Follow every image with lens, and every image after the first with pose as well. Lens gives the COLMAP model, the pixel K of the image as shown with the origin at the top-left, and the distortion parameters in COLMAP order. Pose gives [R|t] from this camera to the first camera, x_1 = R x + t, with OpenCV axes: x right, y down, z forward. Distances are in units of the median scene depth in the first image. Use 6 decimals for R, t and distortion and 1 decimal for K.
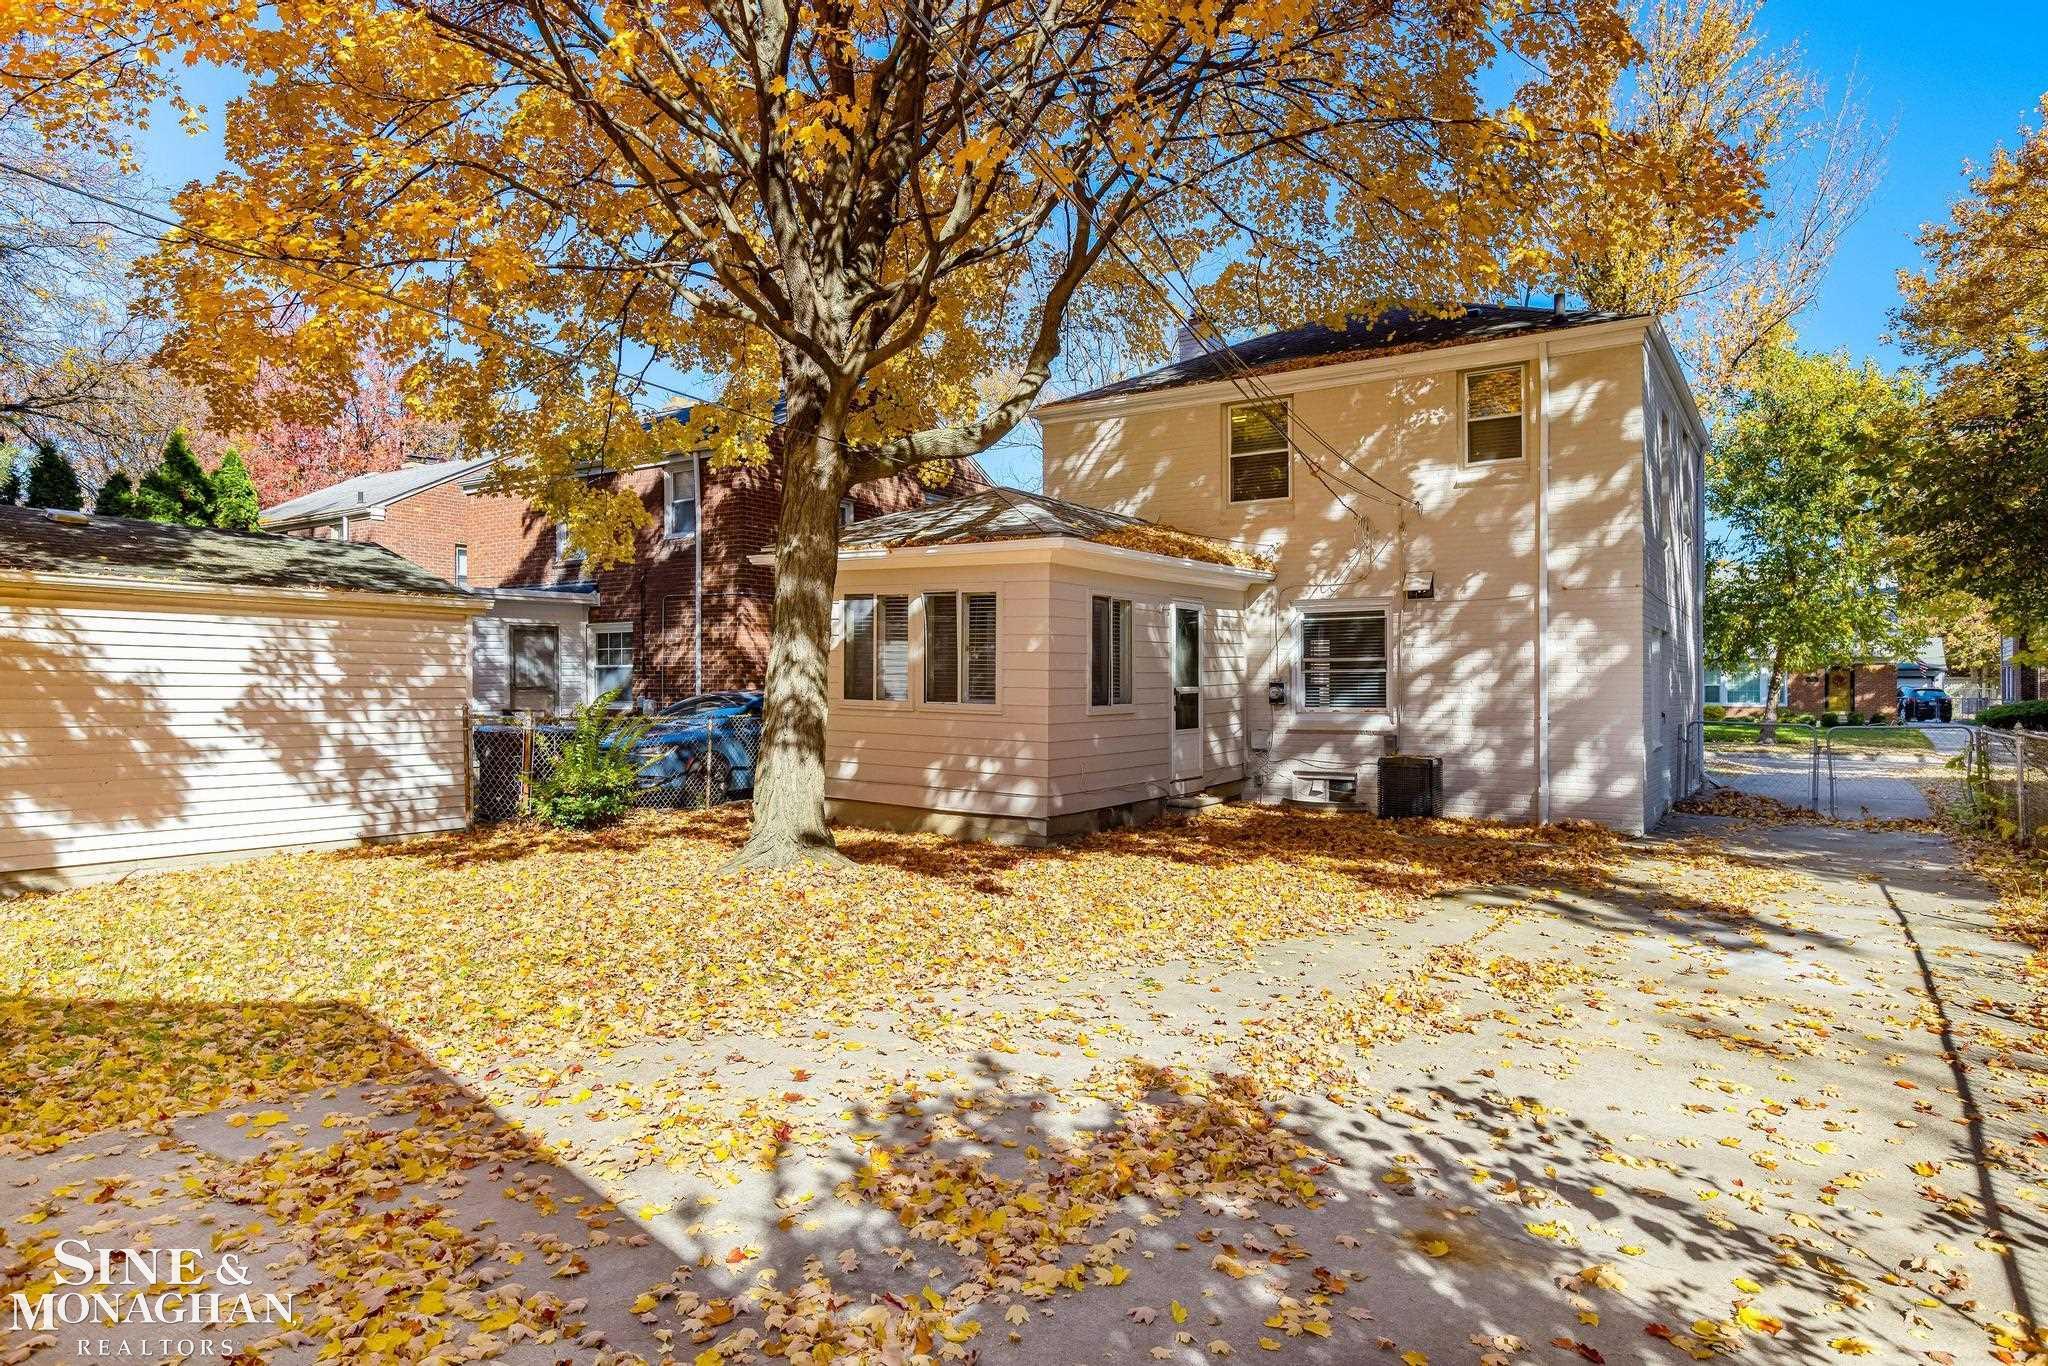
lens RADIAL K [[1152.0, 0, 1024.0], [0, 1152.0, 683.0], [0, 0, 1]] dist [-0.000520, -0.000049]
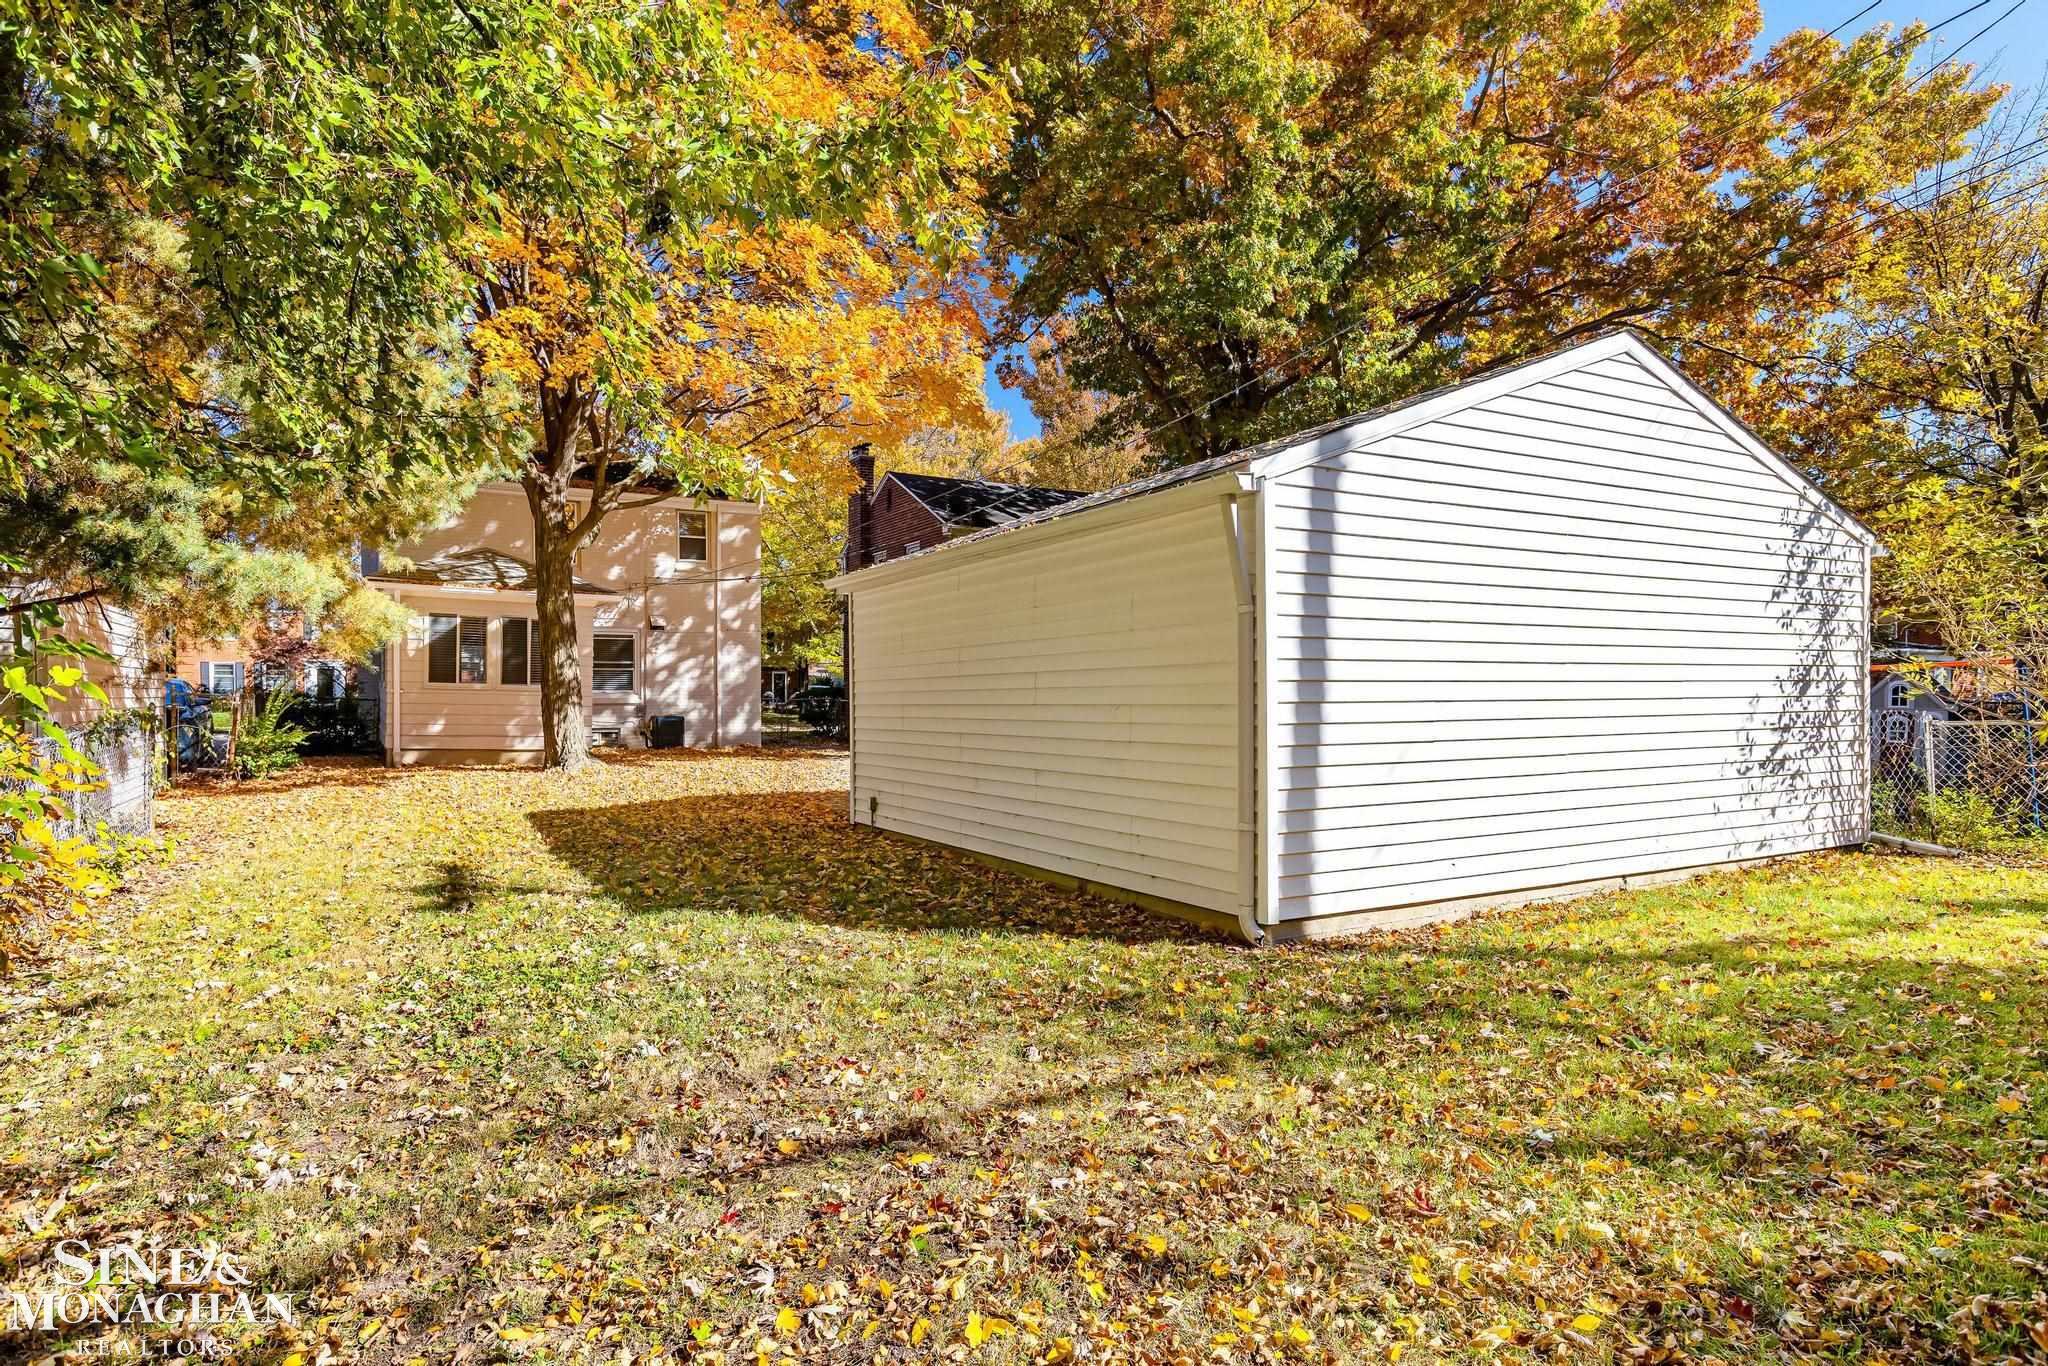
lens RADIAL K [[1159.8, 0, 1024.0], [0, 1159.8, 683.0], [0, 0, 1]] dist [0.000062, -0.000014]
pose [[0.450434, 0.001820, 0.892808, -1.068982], [-0.001174, 0.999998, -0.001446, 0.014271], [-0.892809, -0.000397, 0.450436, -0.352554]]
